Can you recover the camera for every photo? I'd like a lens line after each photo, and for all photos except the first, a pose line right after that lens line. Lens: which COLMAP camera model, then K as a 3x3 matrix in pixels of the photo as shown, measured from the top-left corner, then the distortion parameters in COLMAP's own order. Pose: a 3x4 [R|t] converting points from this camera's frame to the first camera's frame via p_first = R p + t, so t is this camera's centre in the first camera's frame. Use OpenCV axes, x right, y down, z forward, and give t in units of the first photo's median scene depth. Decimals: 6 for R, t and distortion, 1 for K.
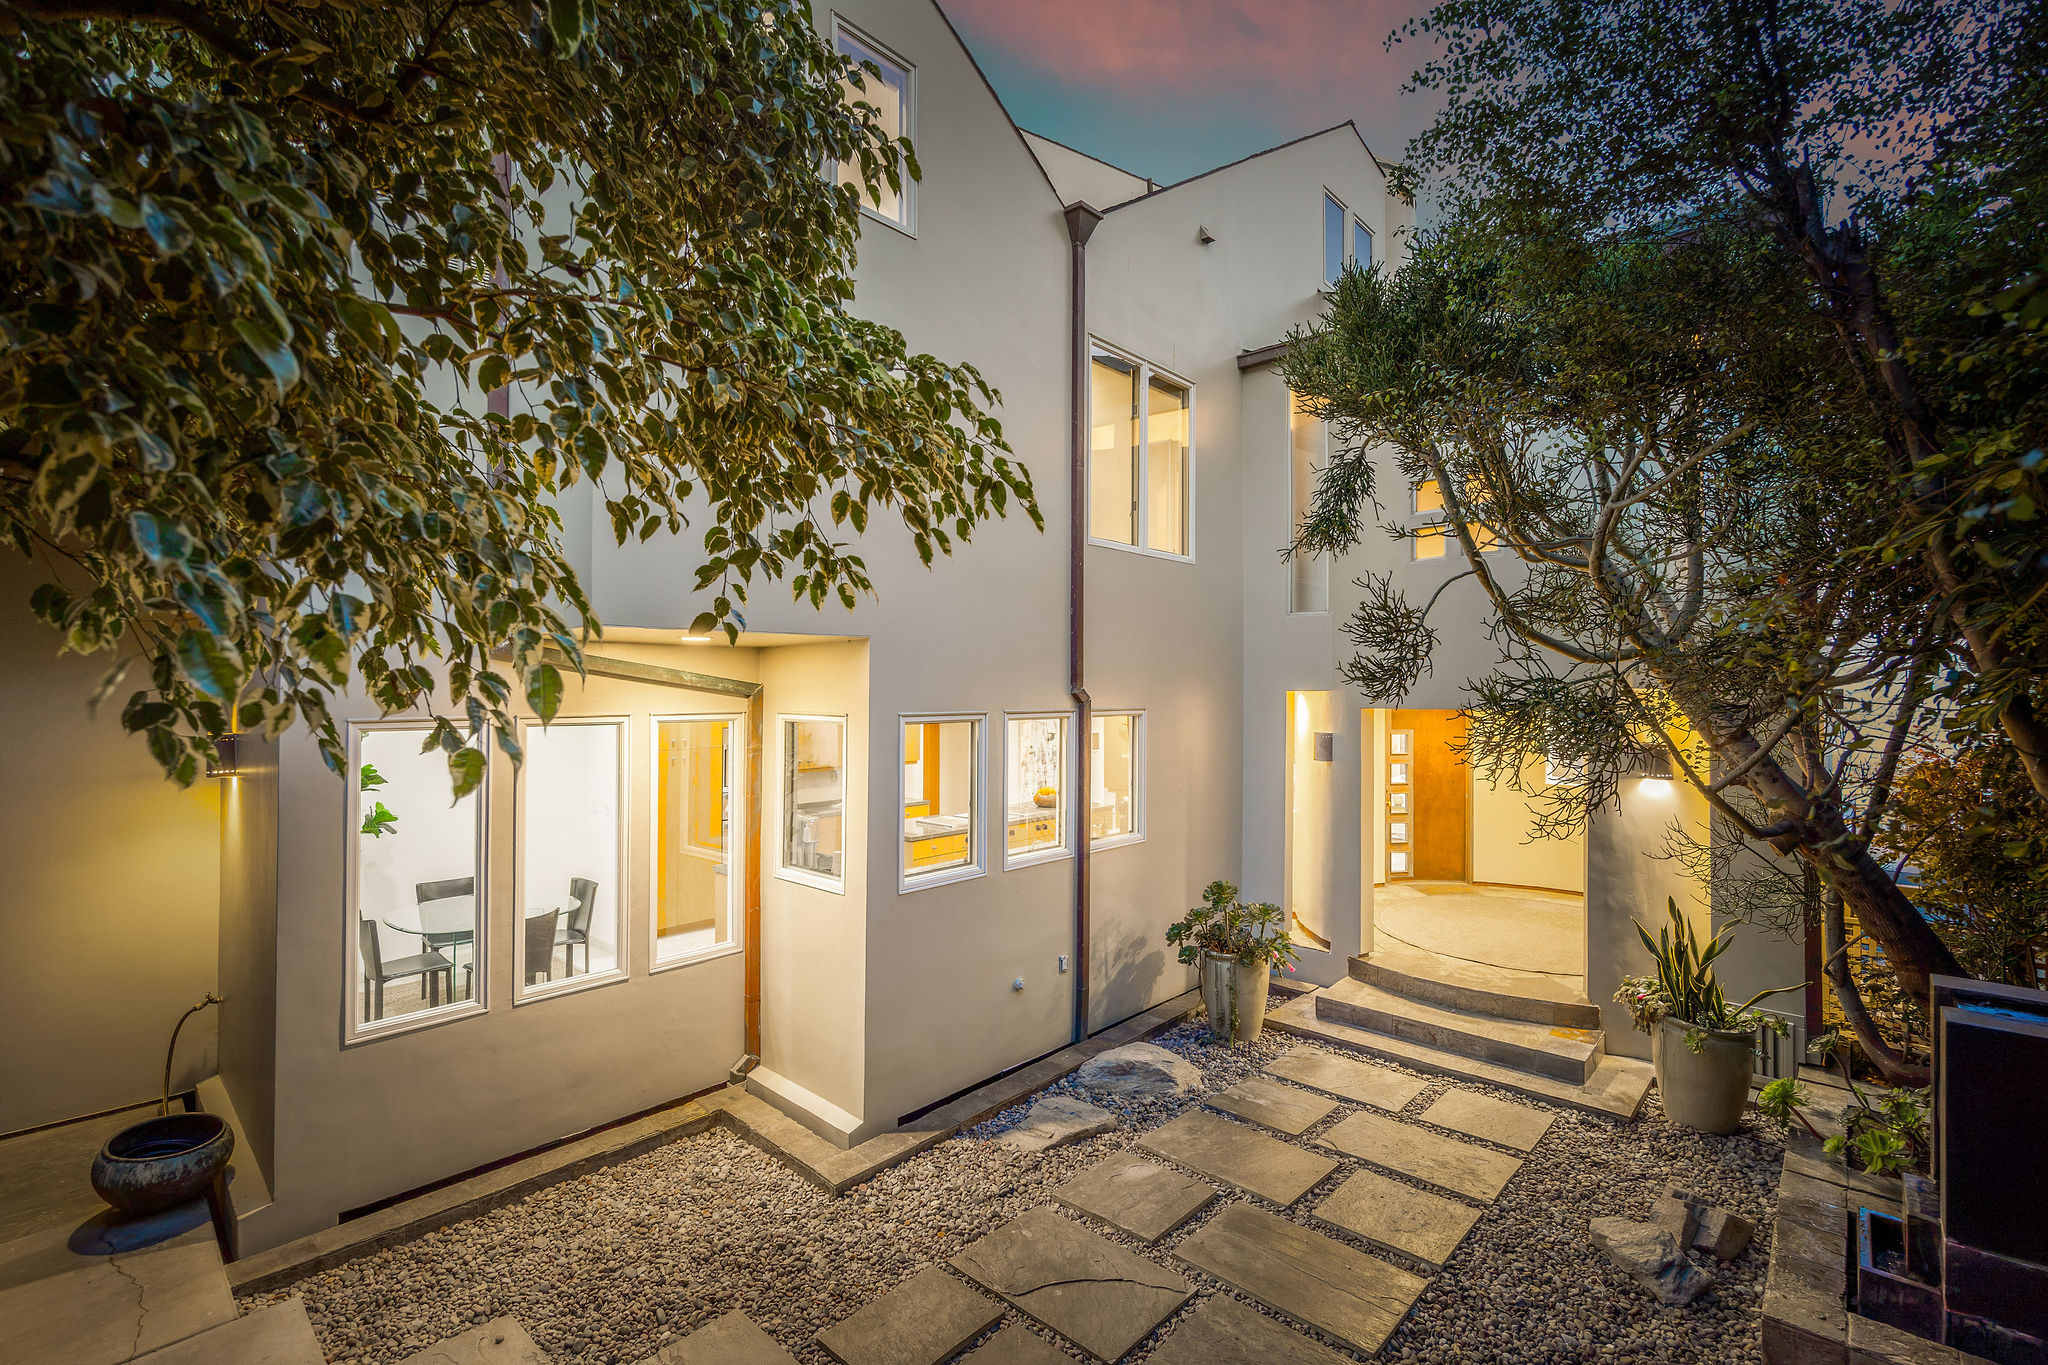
lens RADIAL K [[922.7, 0, 1020.2], [0, 922.7, 683.9], [0, 0, 1]] dist [-0.000425, -0.000536]
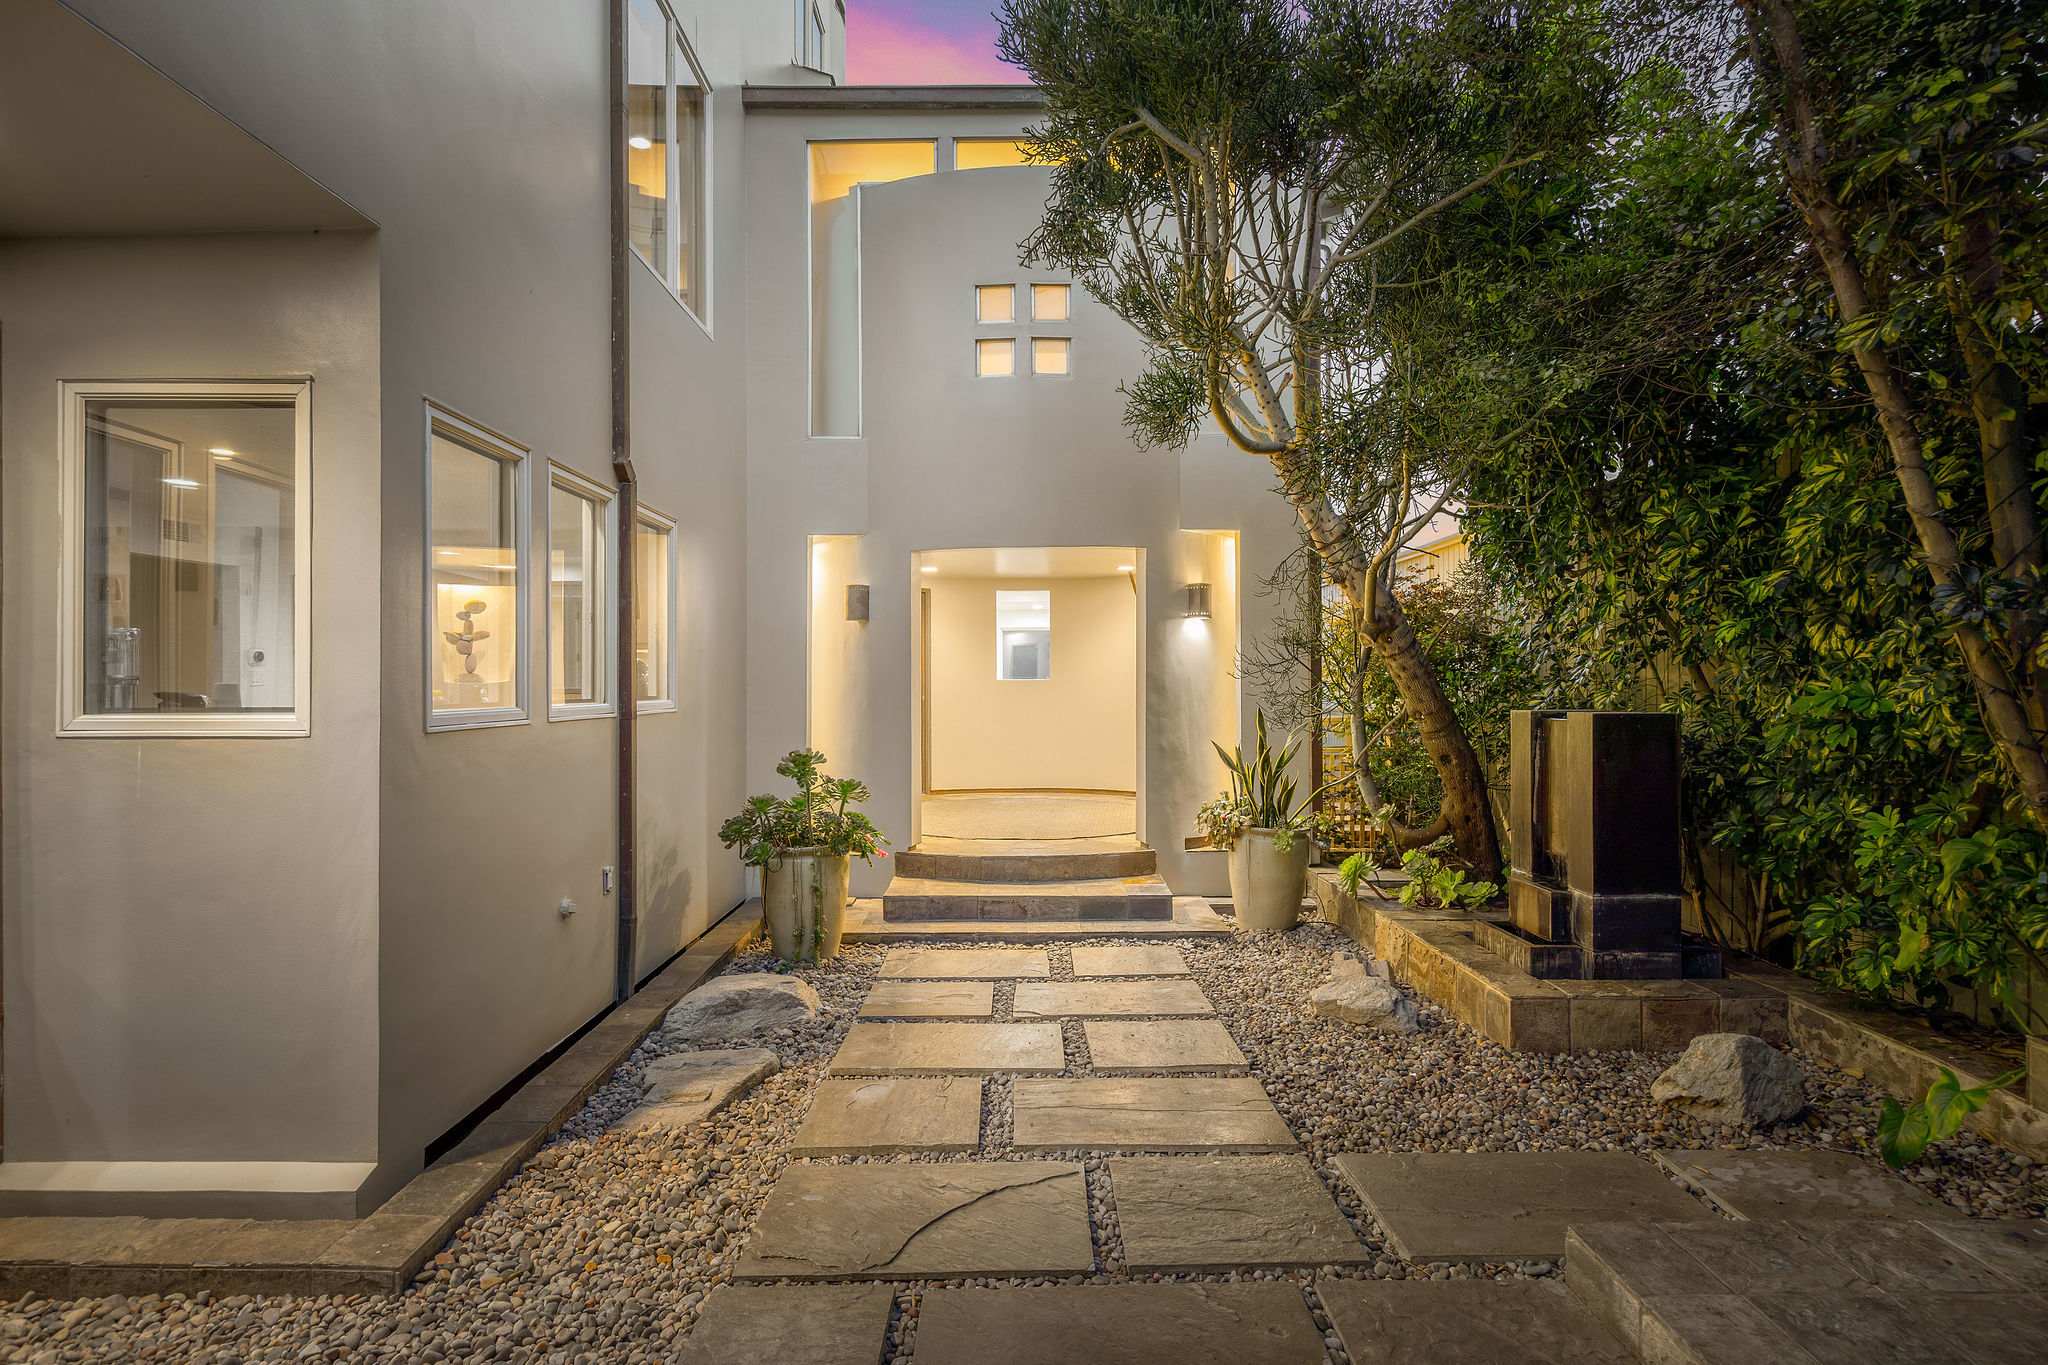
lens RADIAL K [[1087.0, 0, 1018.1], [0, 1087.0, 676.5], [0, 0, 1]] dist [0.004687, -0.000151]
pose [[0.732756, -0.002320, 0.680487, -0.322732], [0.003488, 0.999994, -0.000347, 0.195871], [-0.680482, 0.002627, 0.732760, 0.291818]]
